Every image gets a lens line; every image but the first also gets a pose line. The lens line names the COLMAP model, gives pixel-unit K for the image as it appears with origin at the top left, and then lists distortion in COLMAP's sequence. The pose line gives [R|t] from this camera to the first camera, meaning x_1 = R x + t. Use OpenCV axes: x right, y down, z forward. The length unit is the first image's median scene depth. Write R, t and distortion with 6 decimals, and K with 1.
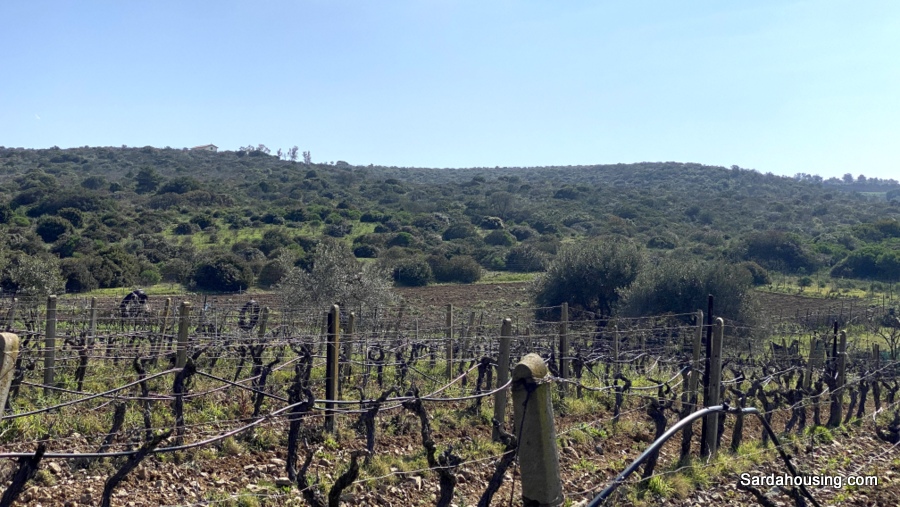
lens RADIAL K [[1381.9, 0, 450.0], [0, 1381.9, 253.5], [0, 0, 1]] dist [0.053677, -0.086031]
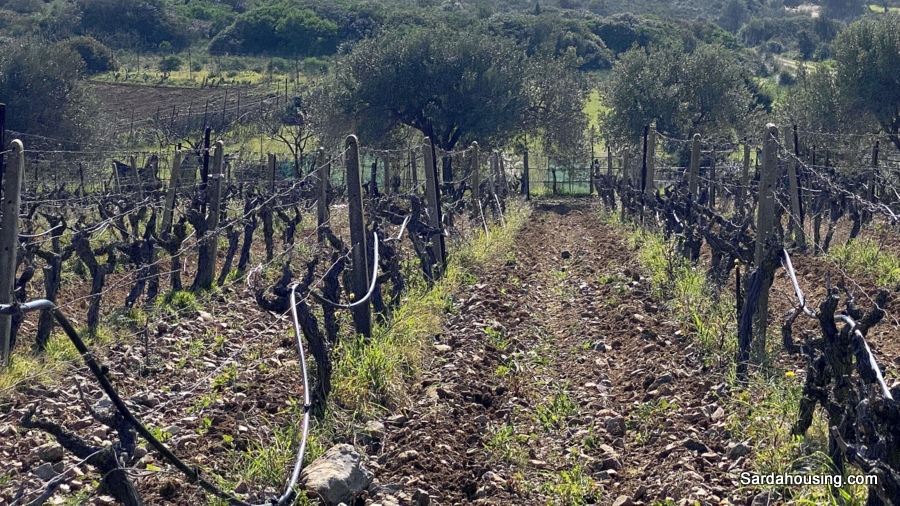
lens RADIAL K [[1381.9, 0, 450.0], [0, 1381.9, 253.0], [0, 0, 1]] dist [0.053677, -0.086031]
pose [[0.950498, -0.083059, 0.299425, 0.191202], [0.015123, 0.974836, 0.222408, -0.041425], [-0.310363, -0.206870, 0.927836, 0.338462]]
